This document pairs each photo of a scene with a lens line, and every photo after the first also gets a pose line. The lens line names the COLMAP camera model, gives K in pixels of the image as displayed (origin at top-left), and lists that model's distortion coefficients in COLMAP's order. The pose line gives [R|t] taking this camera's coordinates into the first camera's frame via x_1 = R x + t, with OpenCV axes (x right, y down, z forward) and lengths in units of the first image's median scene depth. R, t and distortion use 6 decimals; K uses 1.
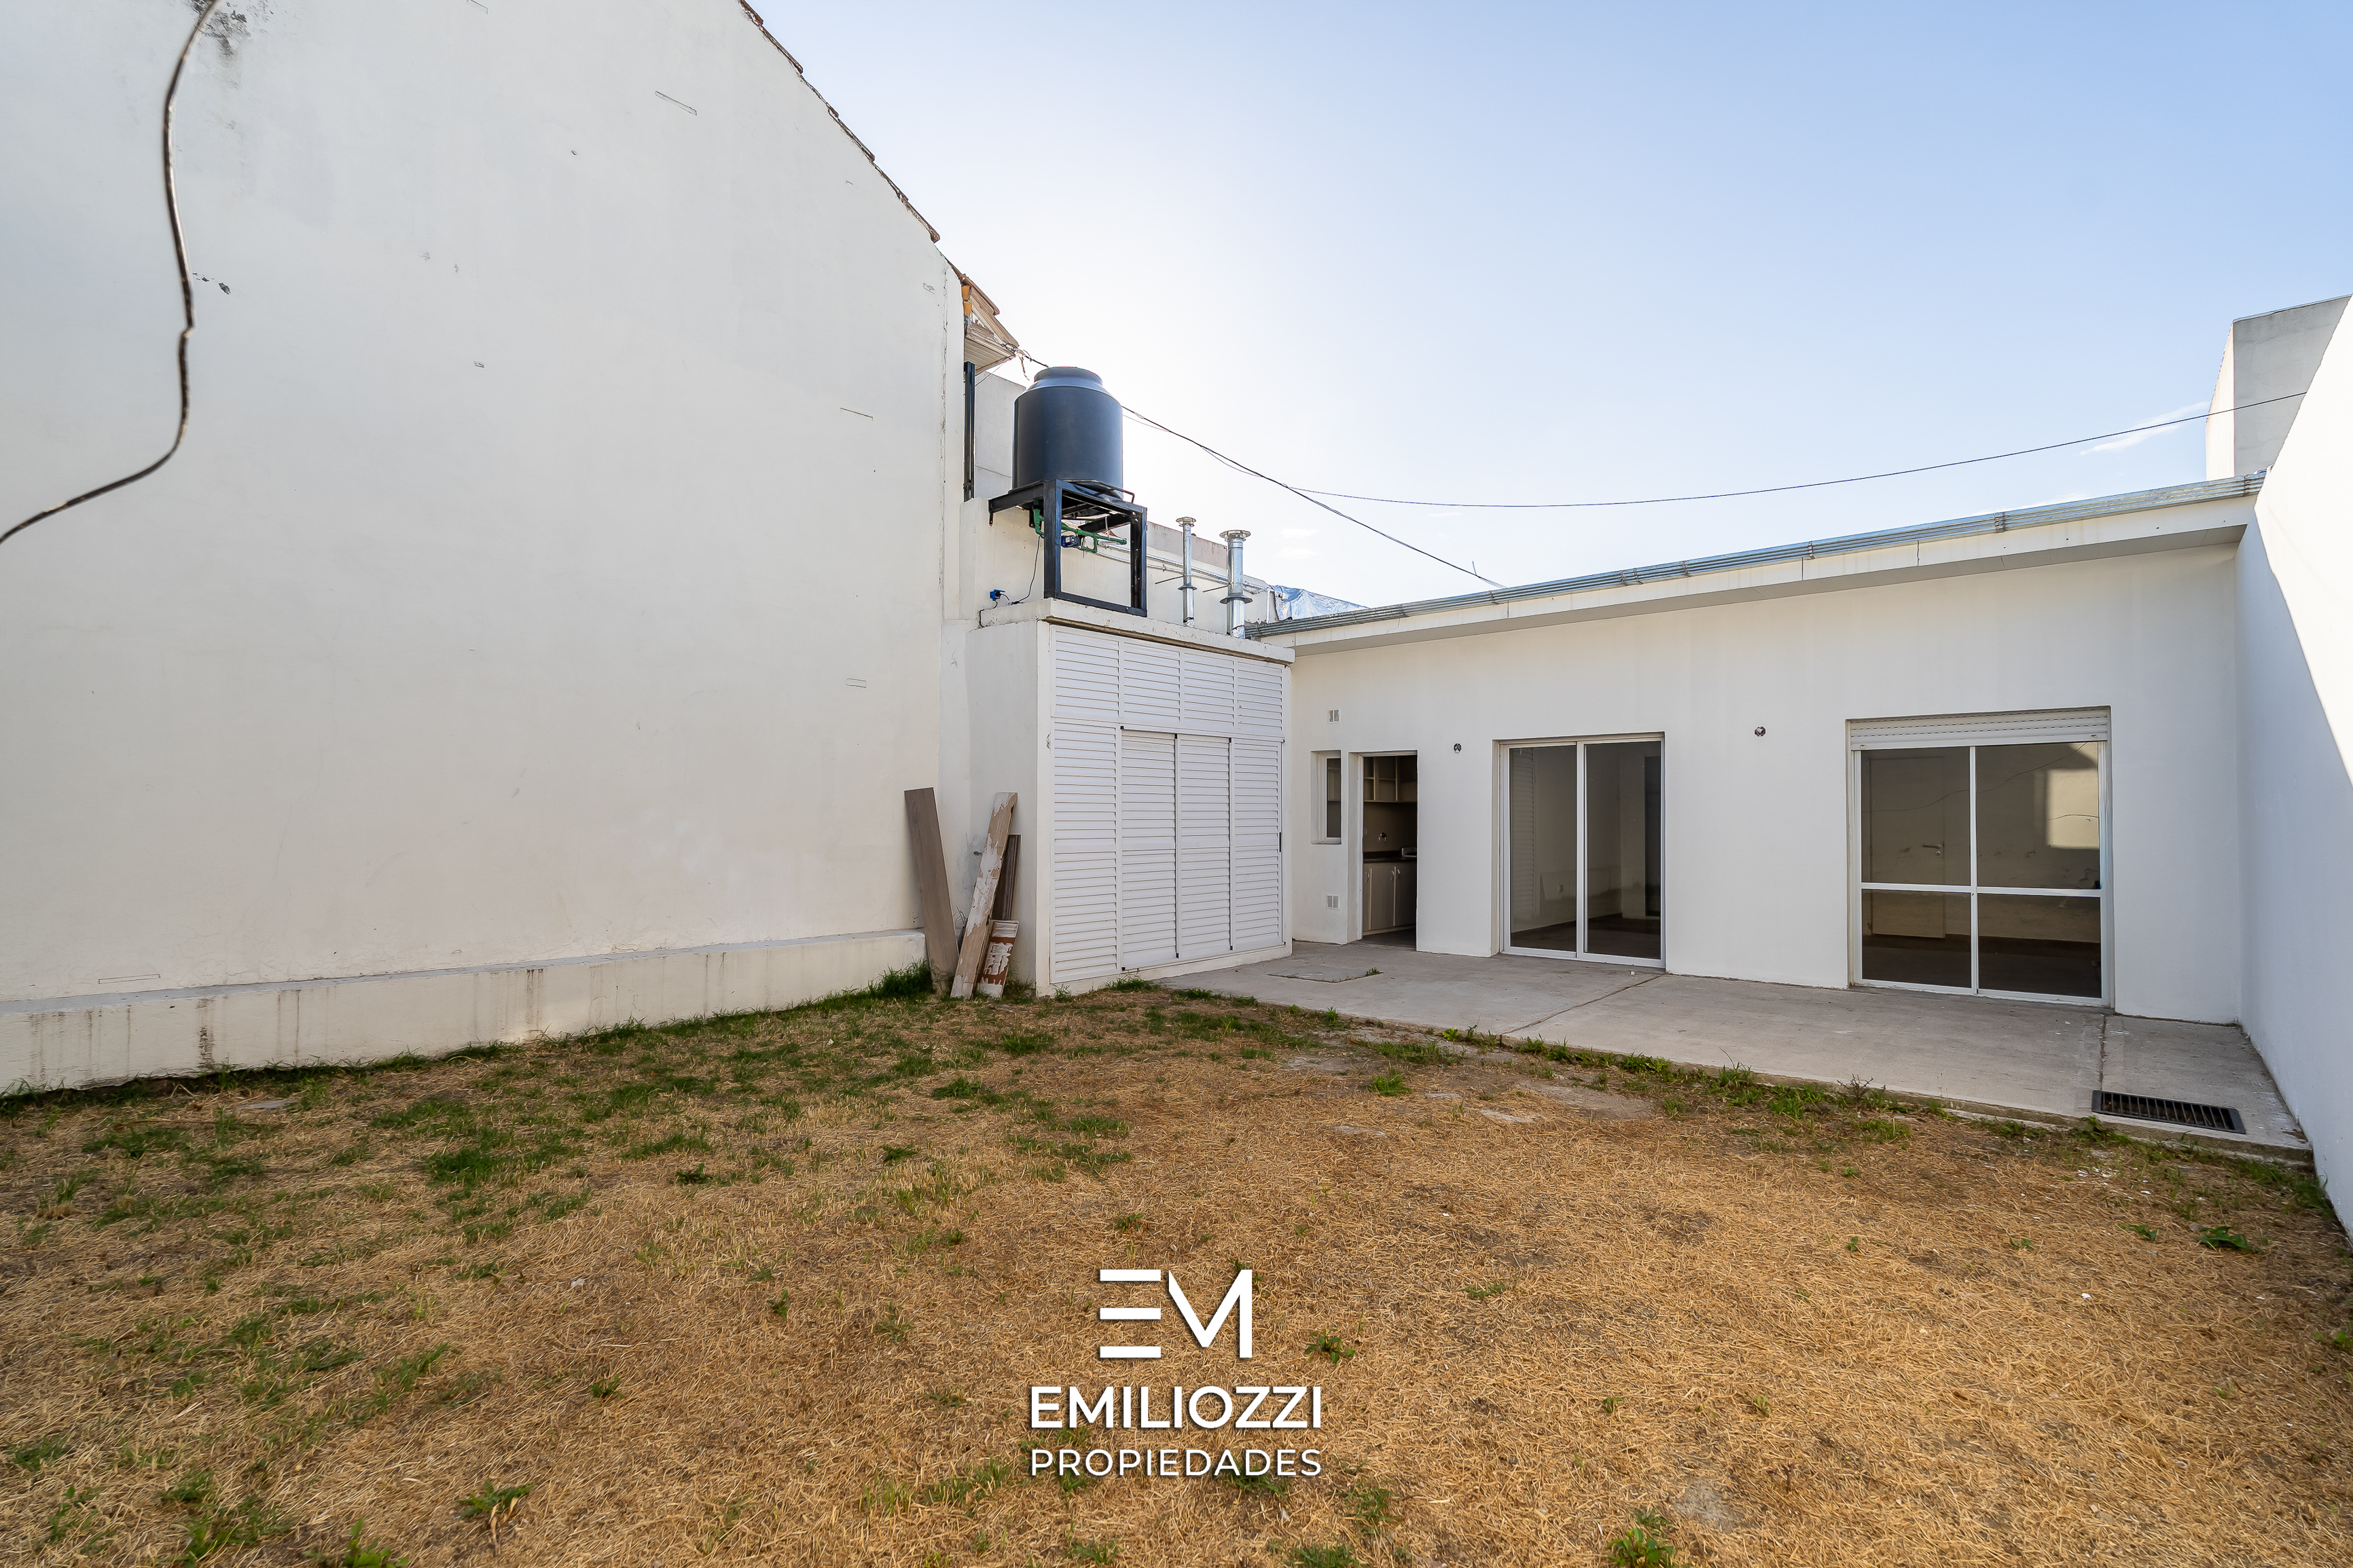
lens RADIAL K [[1075.0, 0, 1230.5], [0, 1075.0, 813.4], [0, 0, 1]] dist [0.000315, 0.000026]
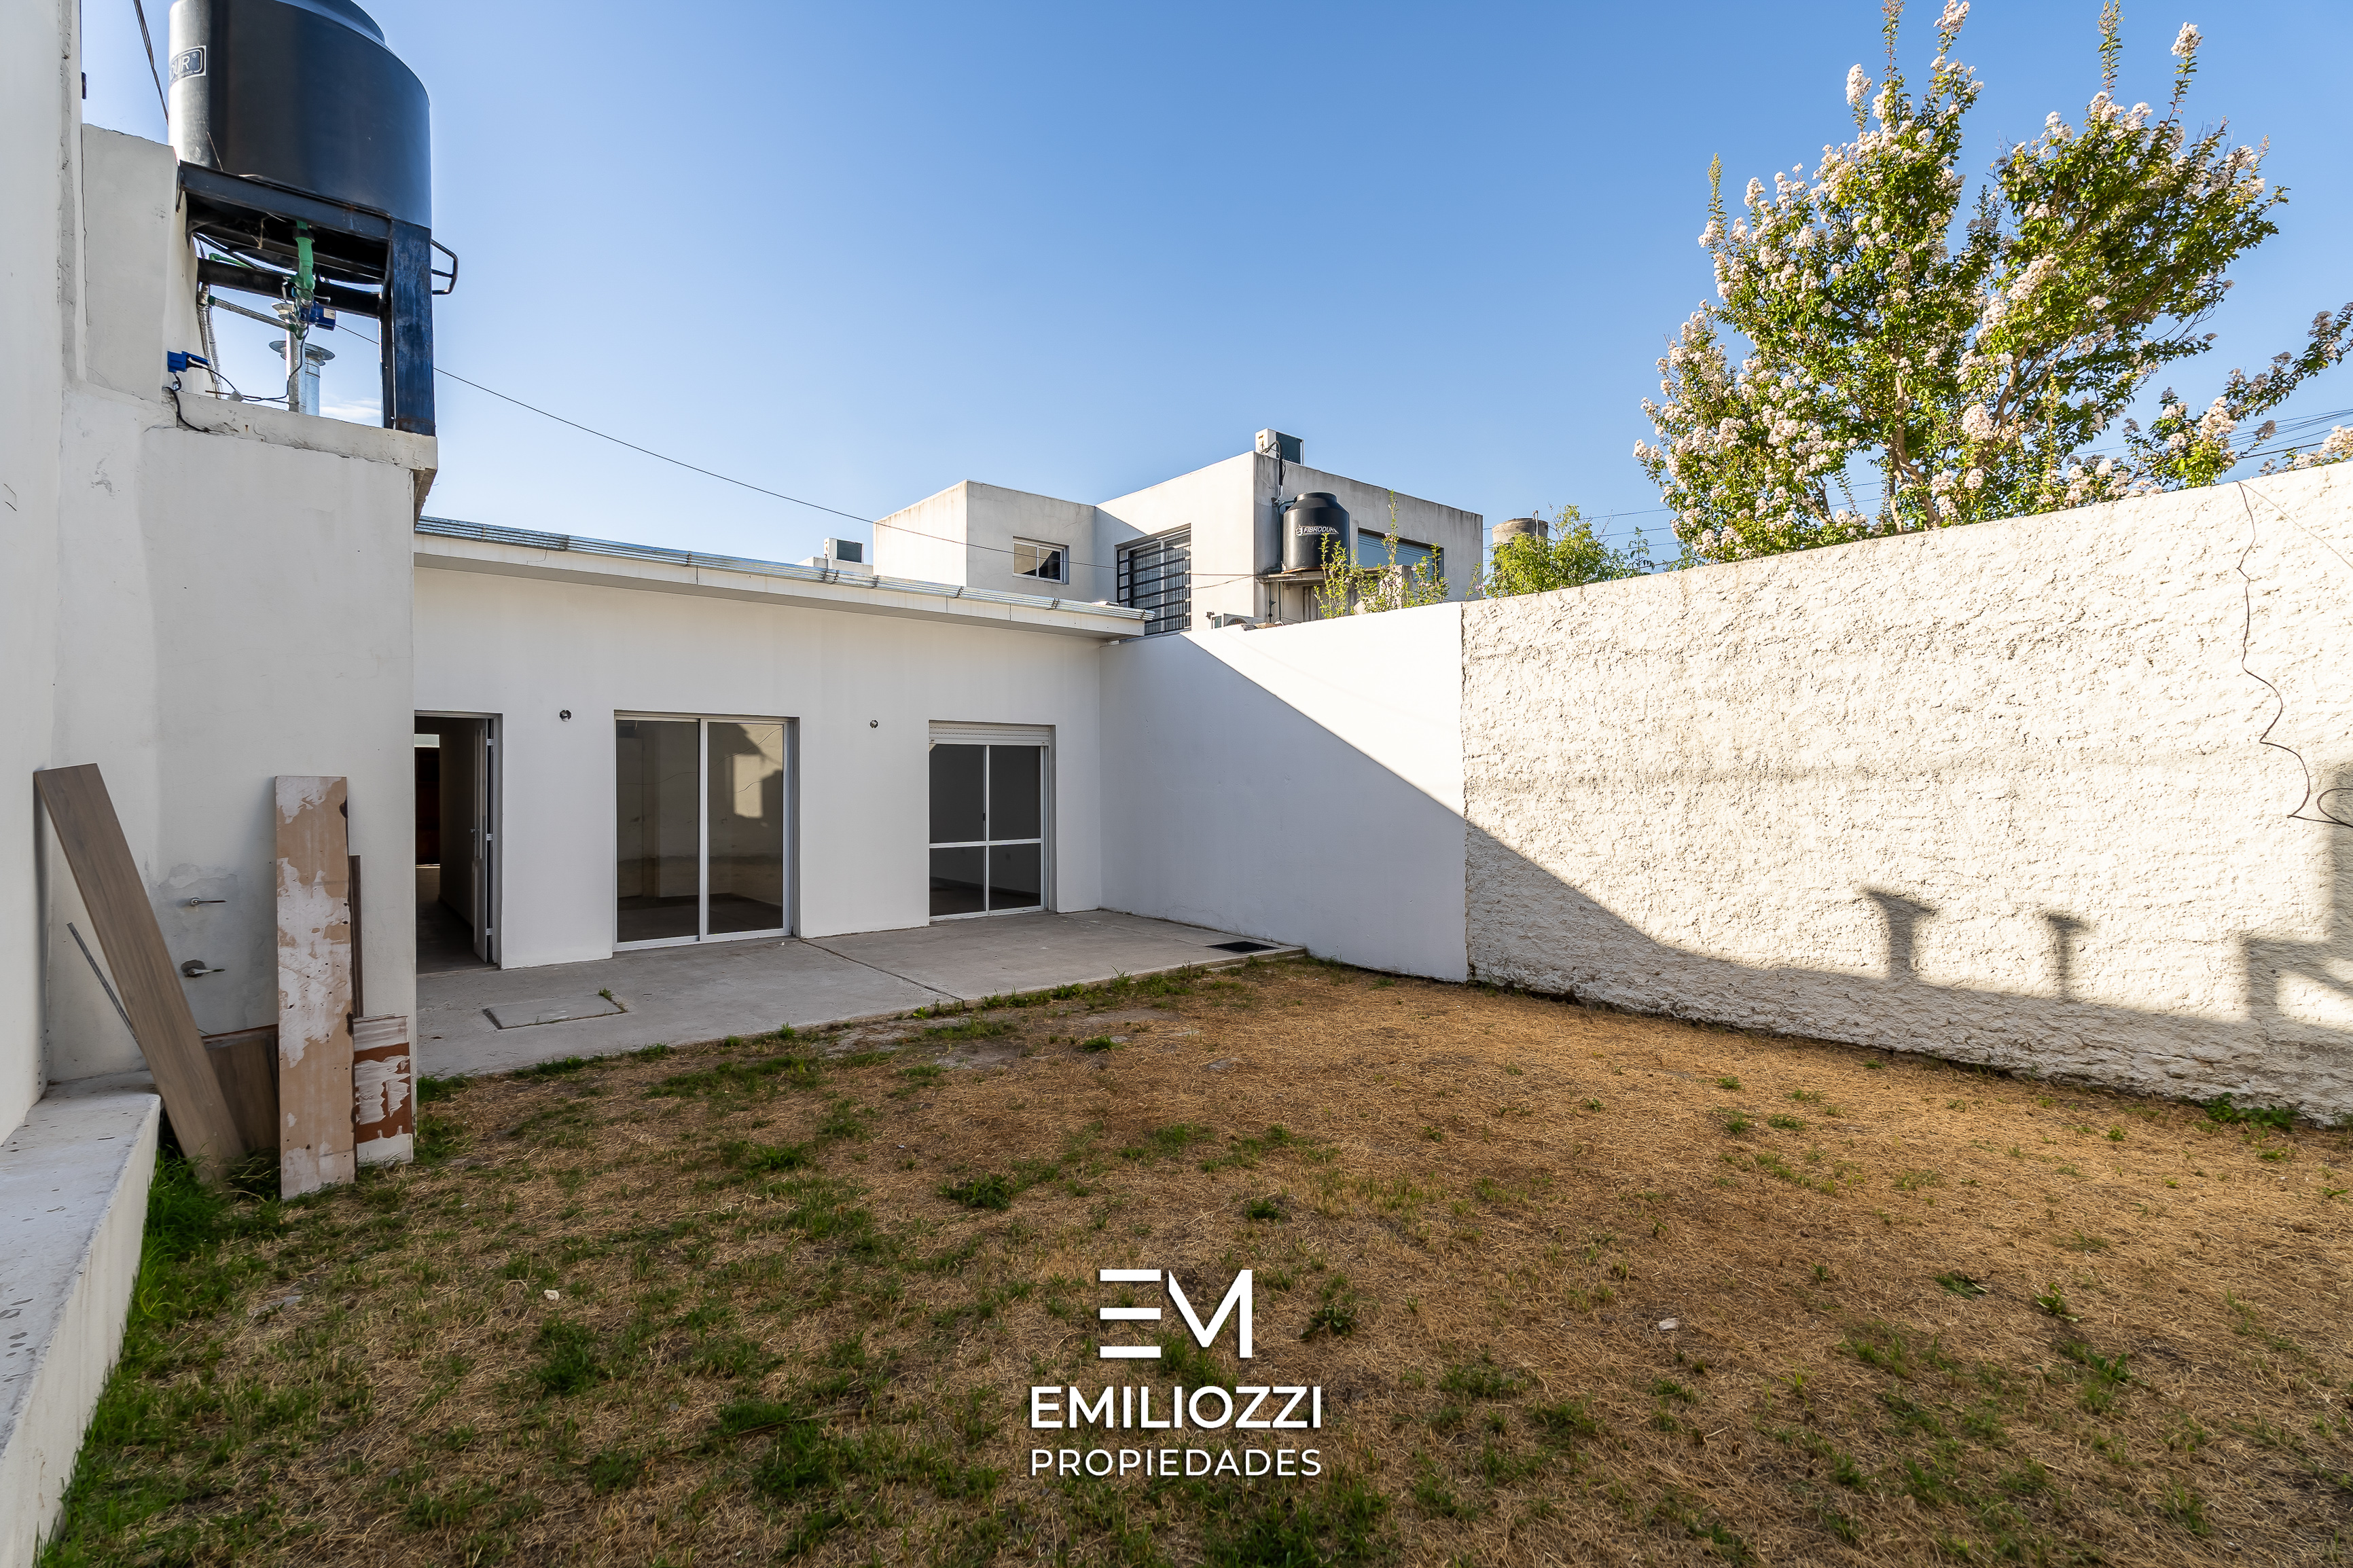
lens RADIAL K [[1030.2, 0, 1176.5], [0, 1030.2, 784.0], [0, 0, 1]] dist [-0.000470, 0.000178]
pose [[0.165007, -0.007270, 0.986266, -0.619501], [-0.007868, 0.999931, 0.008688, -0.023045], [-0.986261, -0.009193, 0.164938, 0.498942]]
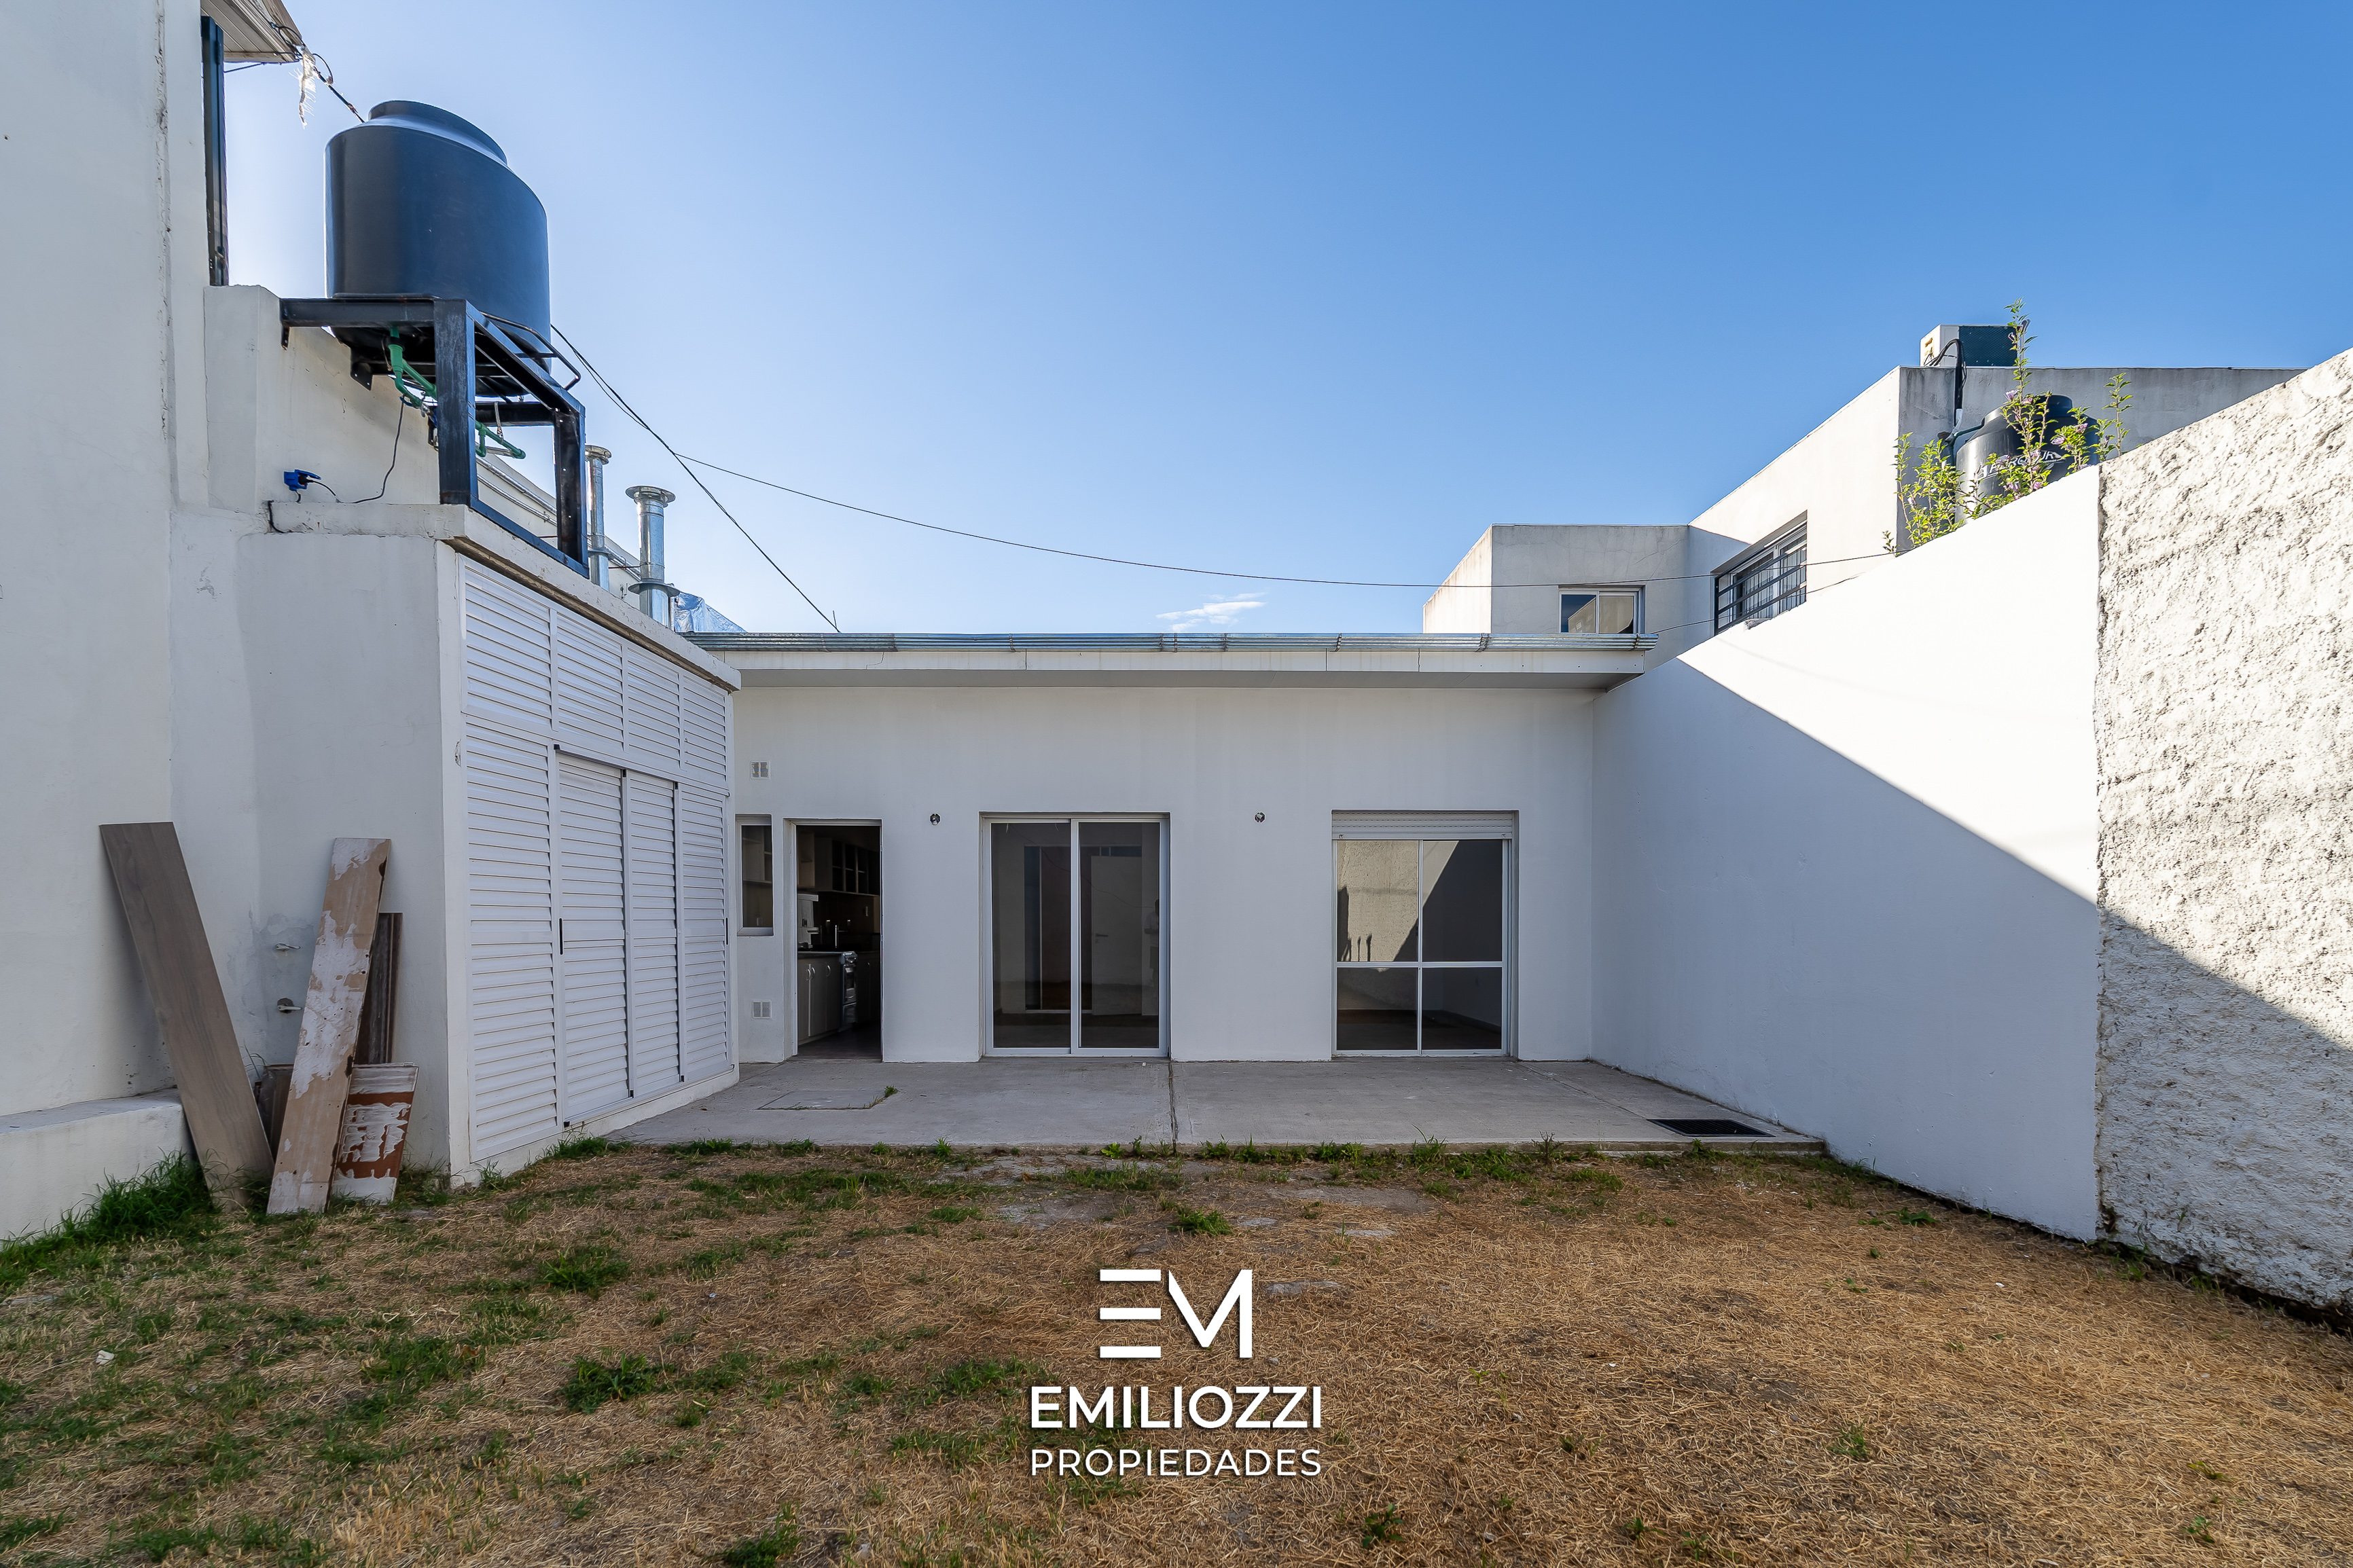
lens RADIAL K [[1076.9, 0, 1176.9], [0, 1076.9, 964.2], [0, 0, 1]] dist [-0.001175, -0.000392]
pose [[0.755731, -0.025893, 0.654370, -0.252094], [-0.001499, 0.999147, 0.041267, 0.022269], [-0.654880, -0.032168, 0.755048, 0.287554]]
